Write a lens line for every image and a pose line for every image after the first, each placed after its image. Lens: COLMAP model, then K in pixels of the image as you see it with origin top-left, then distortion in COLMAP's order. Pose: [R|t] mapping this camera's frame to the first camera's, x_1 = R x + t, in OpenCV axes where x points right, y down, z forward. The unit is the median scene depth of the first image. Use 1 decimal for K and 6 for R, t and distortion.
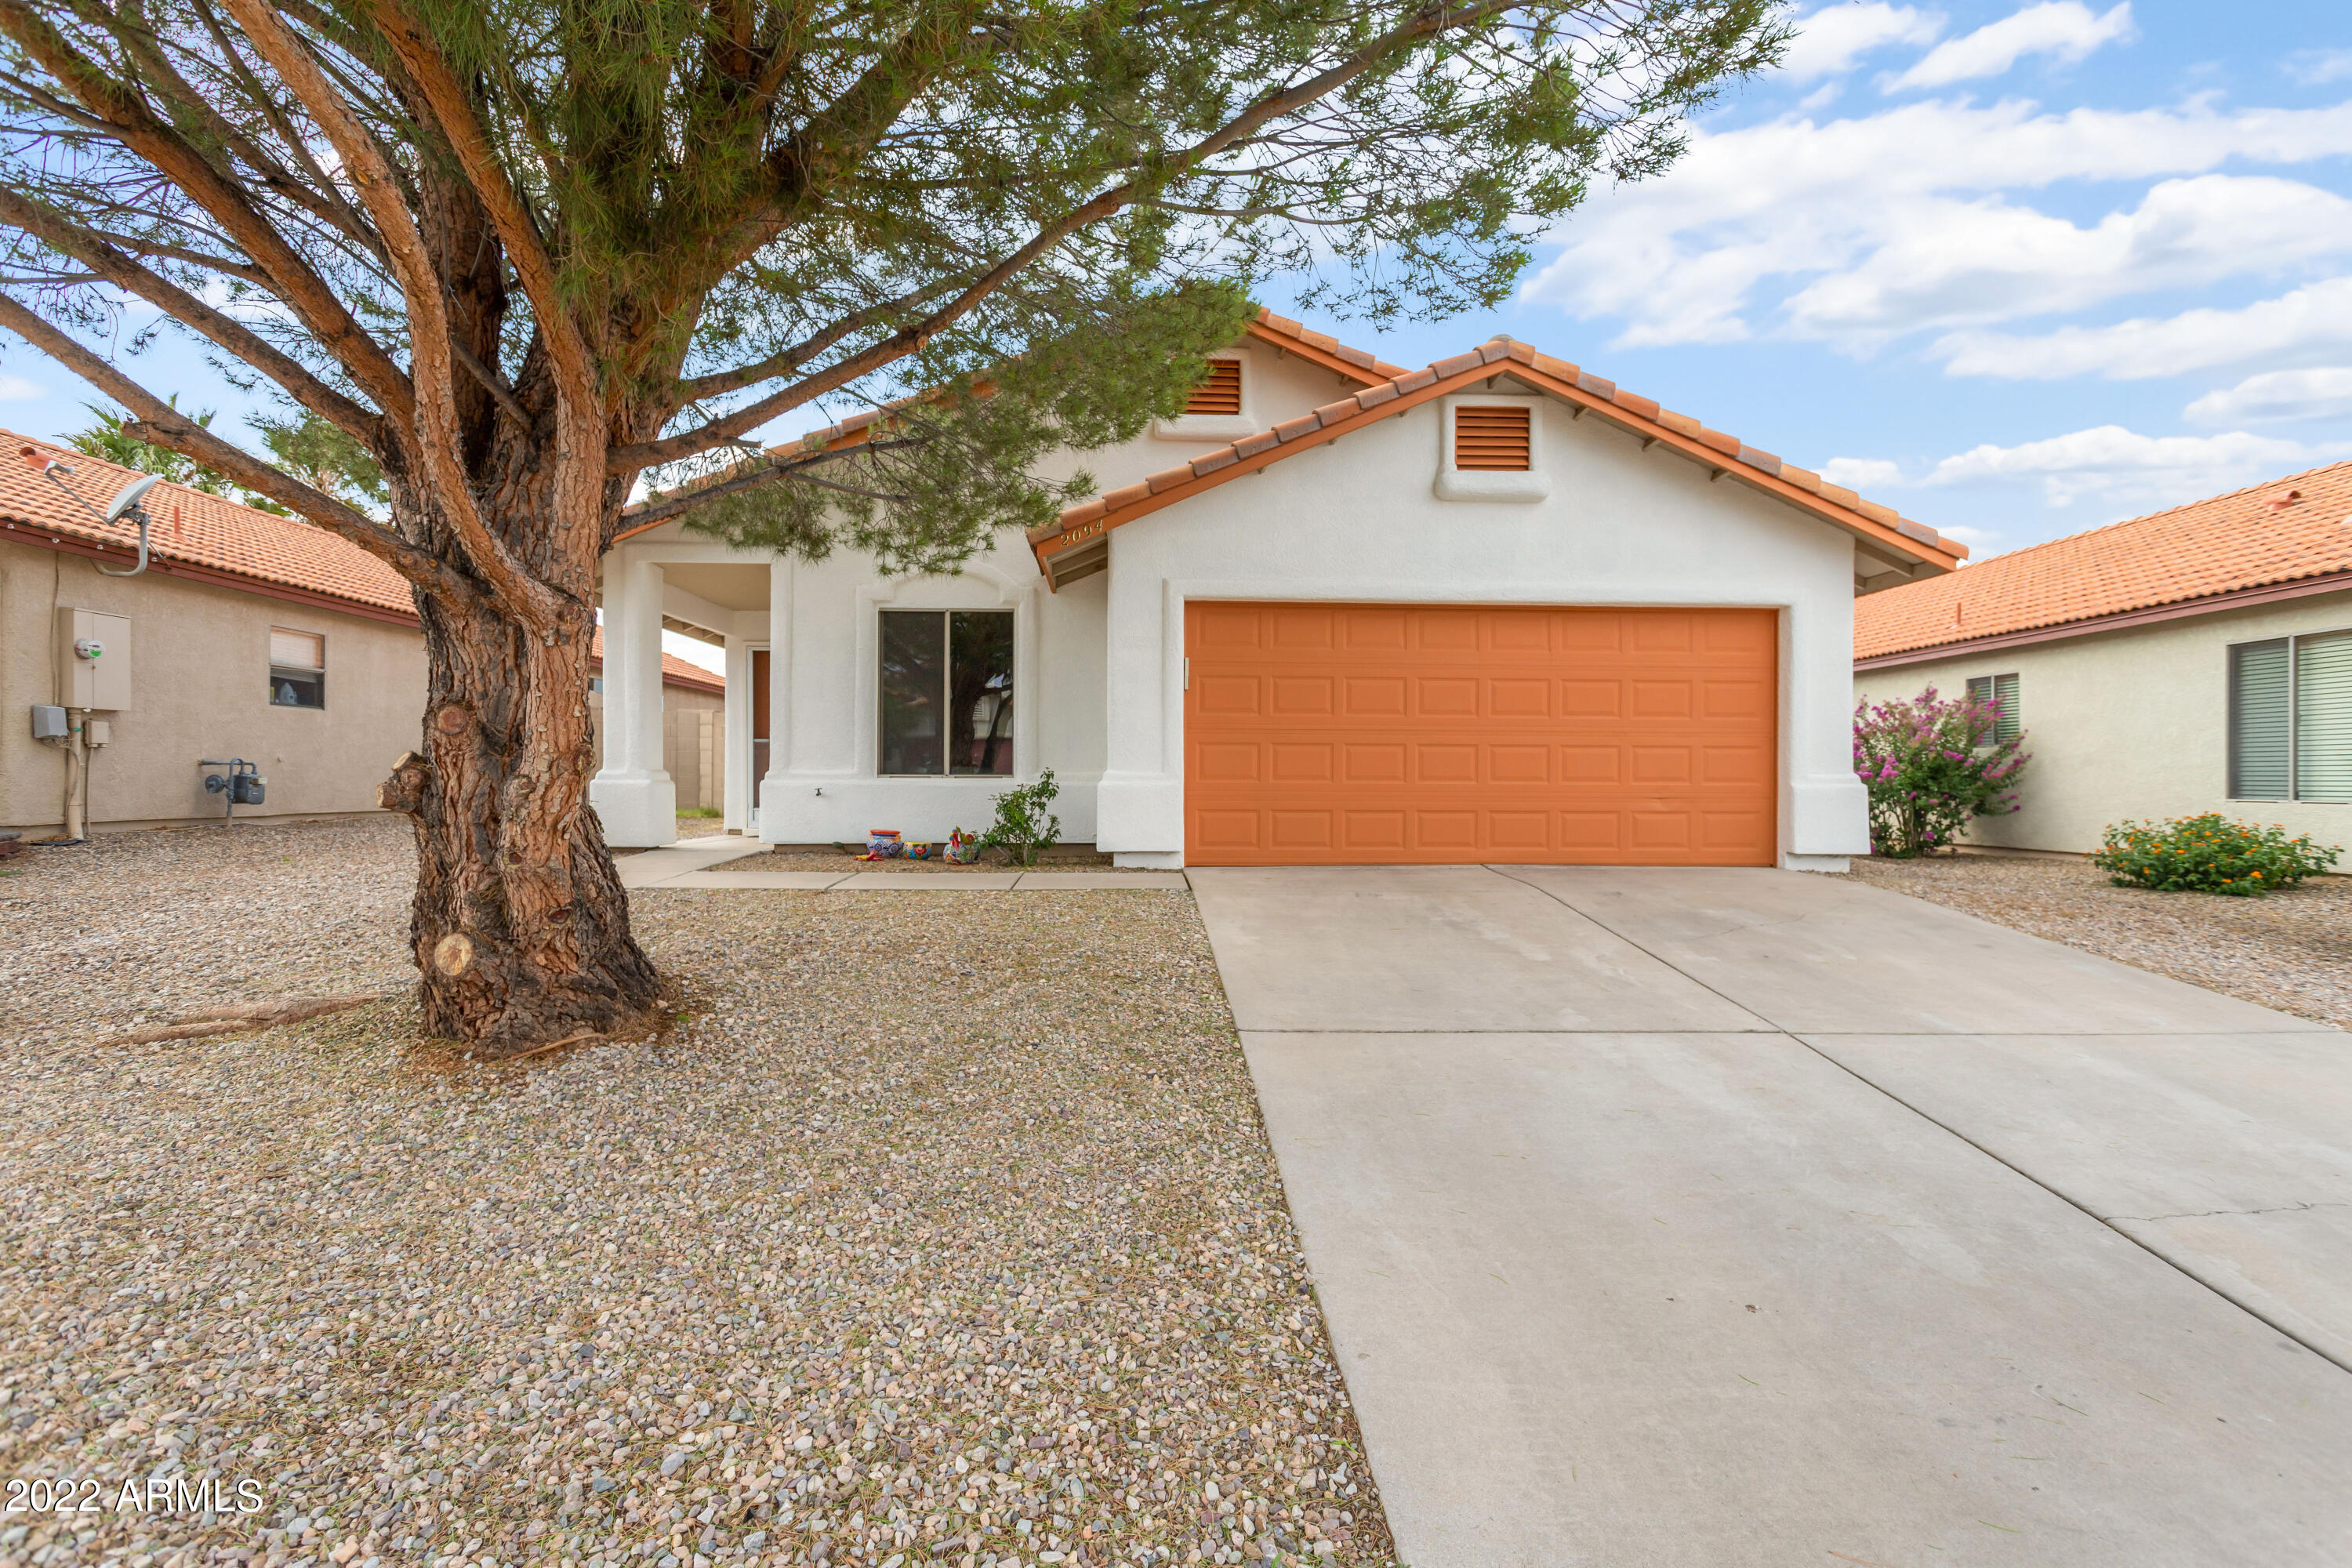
lens RADIAL K [[1143.4, 0, 1179.4], [0, 1143.4, 787.7], [0, 0, 1]] dist [0.003556, 0.000695]
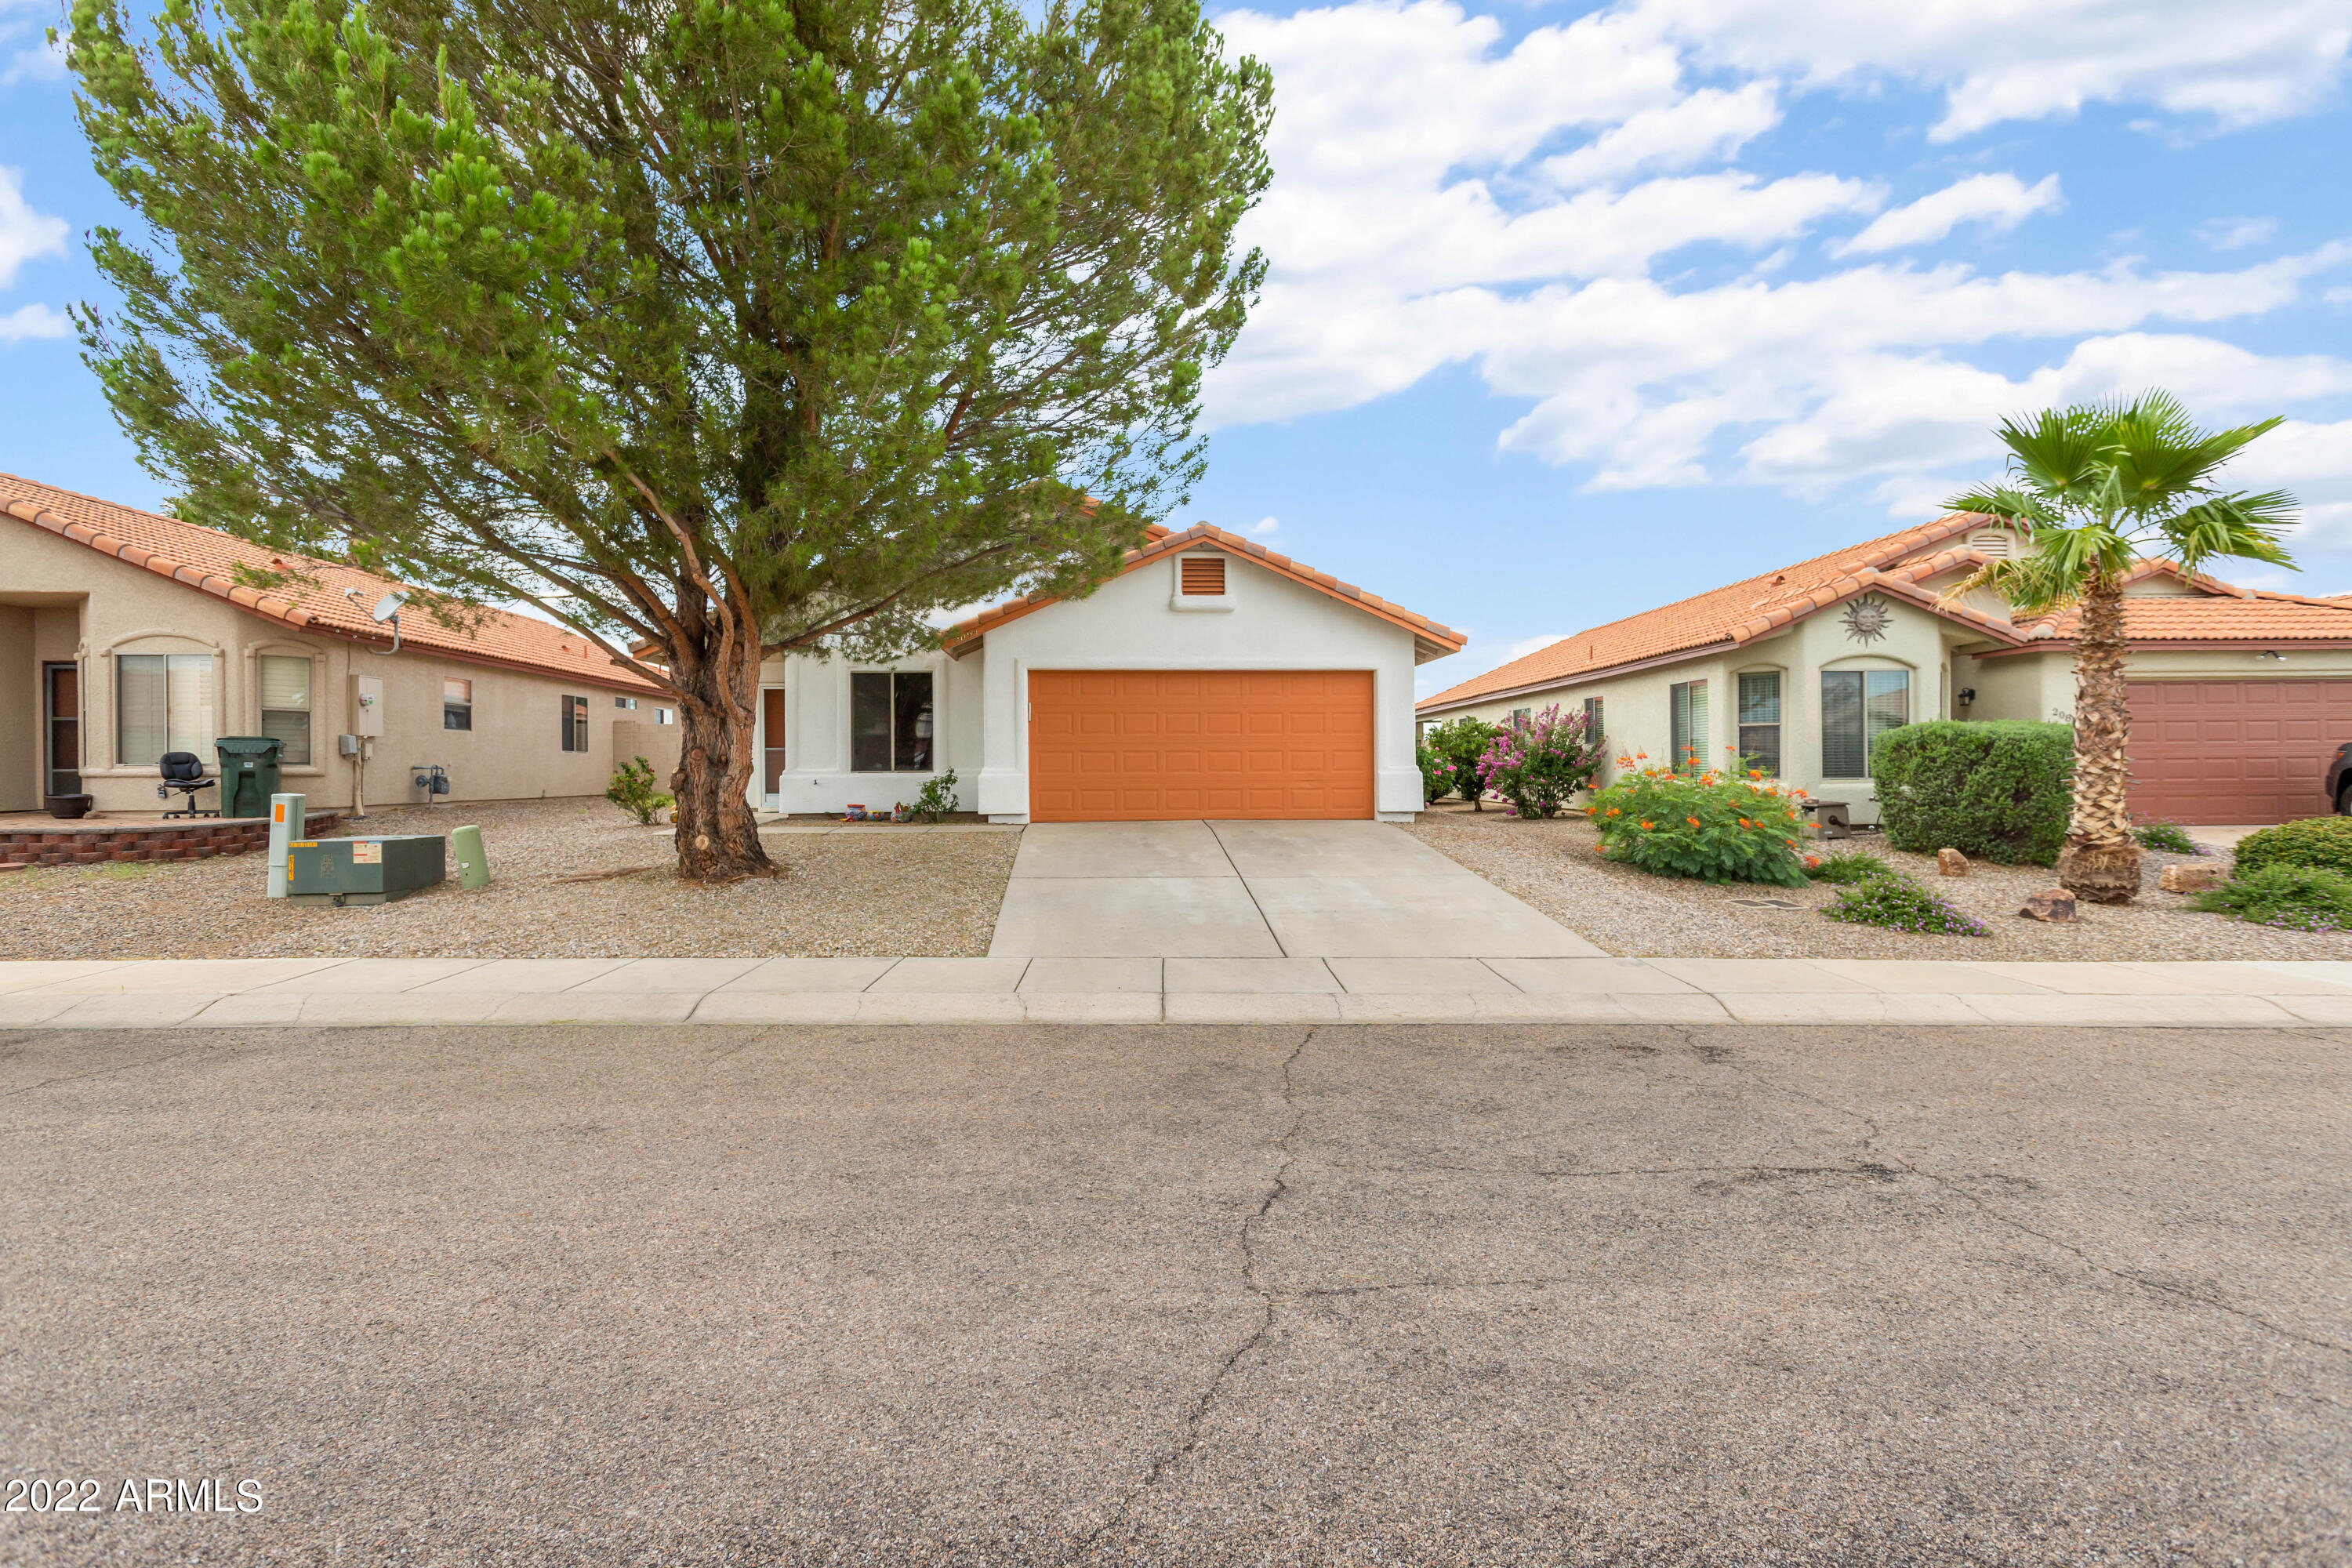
lens RADIAL K [[1143.4, 0, 1171.0], [0, 1143.4, 778.2], [0, 0, 1]] dist [0.003556, 0.000695]
pose [[0.999553, -0.010250, 0.028067, 0.168294], [0.010223, 0.999947, 0.001121, 0.001539], [-0.028077, -0.000833, 0.999605, -0.734813]]
